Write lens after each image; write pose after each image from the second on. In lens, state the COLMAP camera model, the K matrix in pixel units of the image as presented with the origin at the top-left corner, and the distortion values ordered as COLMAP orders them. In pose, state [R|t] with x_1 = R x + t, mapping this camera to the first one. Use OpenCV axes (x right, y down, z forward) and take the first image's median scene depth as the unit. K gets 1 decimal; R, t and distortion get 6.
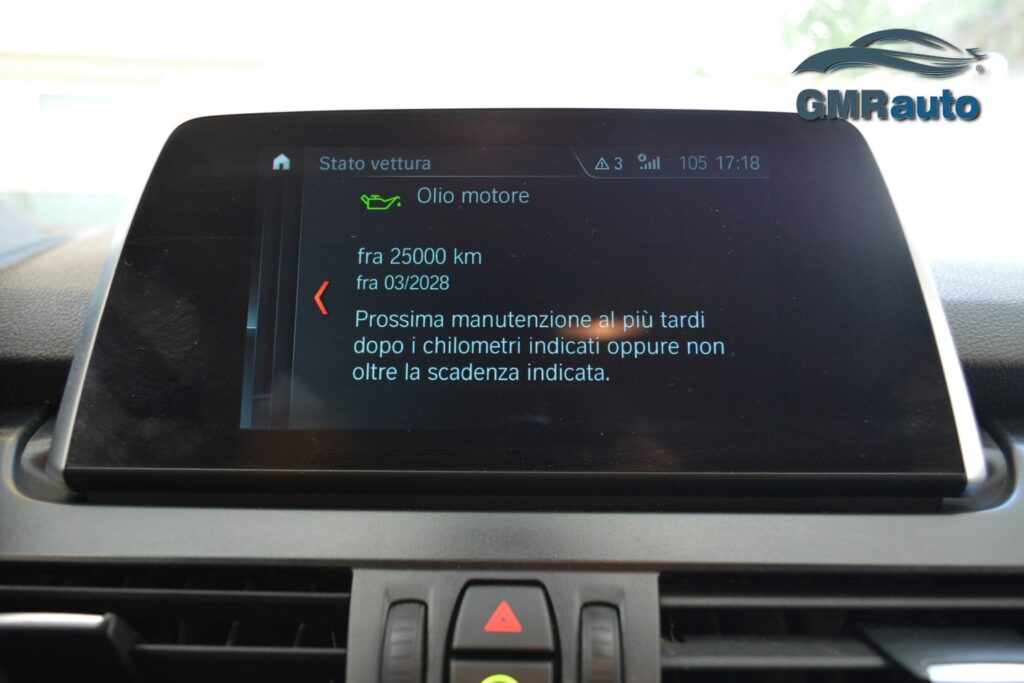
lens RADIAL K [[779.3, 0, 511.2], [0, 779.3, 337.6], [0, 0, 1]] dist [-0.013502, 0.000894]
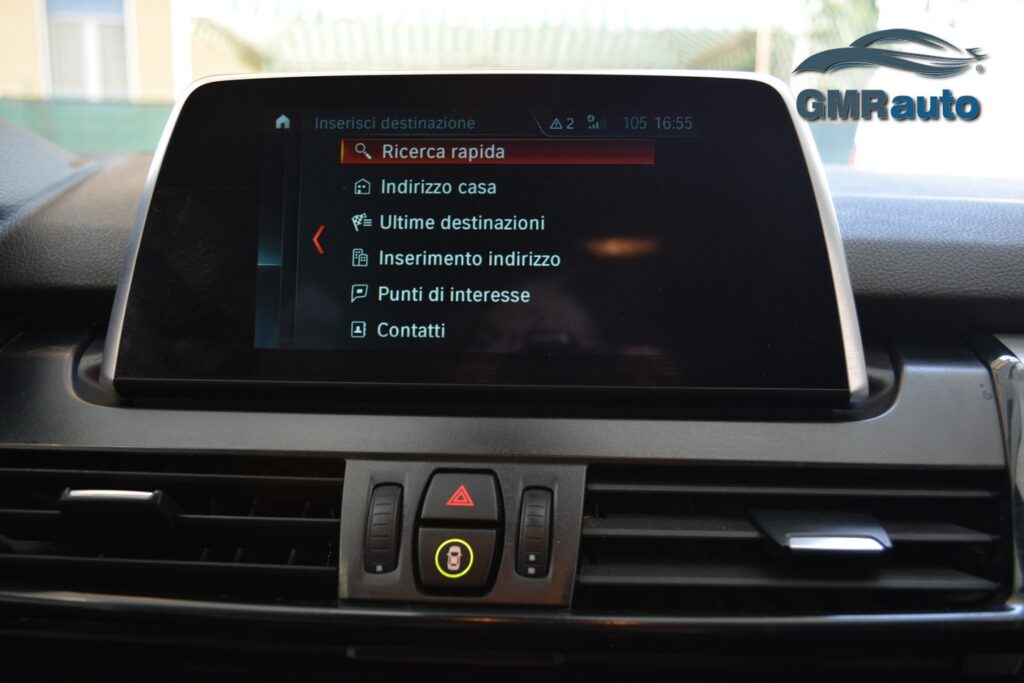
lens RADIAL K [[779.3, 0, 510.9], [0, 779.3, 340.6], [0, 0, 1]] dist [-0.013502, 0.000894]
pose [[0.999664, 0.007483, -0.024837, 0.088048], [-0.004614, 0.993515, 0.113611, -0.036395], [0.025526, -0.113458, 0.993215, -0.211375]]
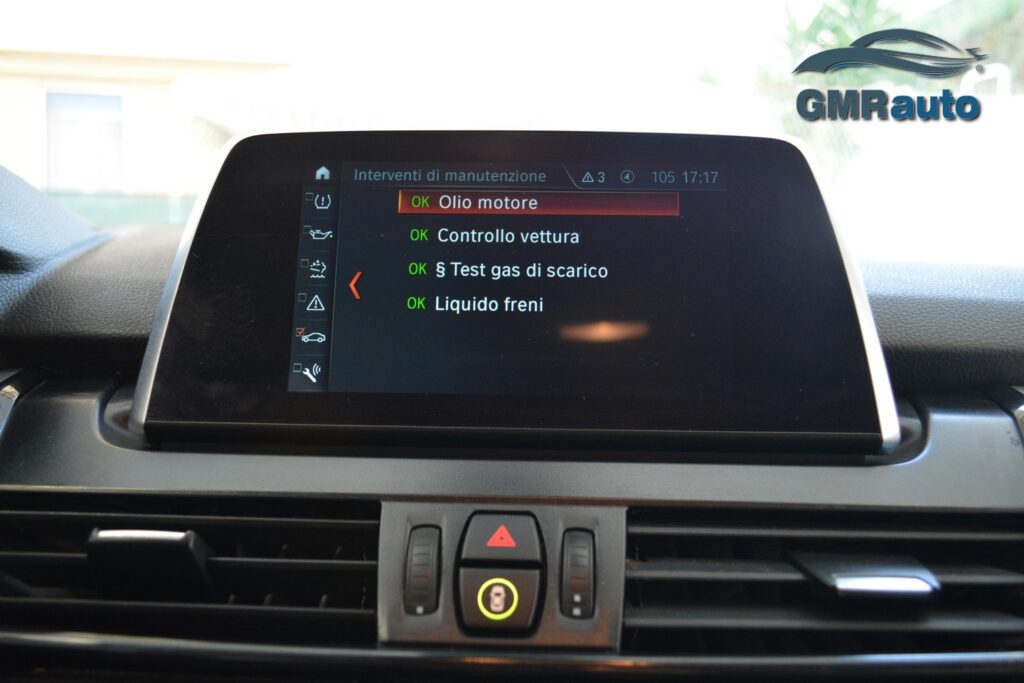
lens RADIAL K [[779.3, 0, 511.3], [0, 779.3, 336.8], [0, 0, 1]] dist [-0.013502, 0.000894]
pose [[0.999928, 0.010771, -0.005235, 0.007441], [-0.010799, 0.999927, -0.005393, 0.035538], [0.005177, 0.005450, 0.999972, -0.229330]]
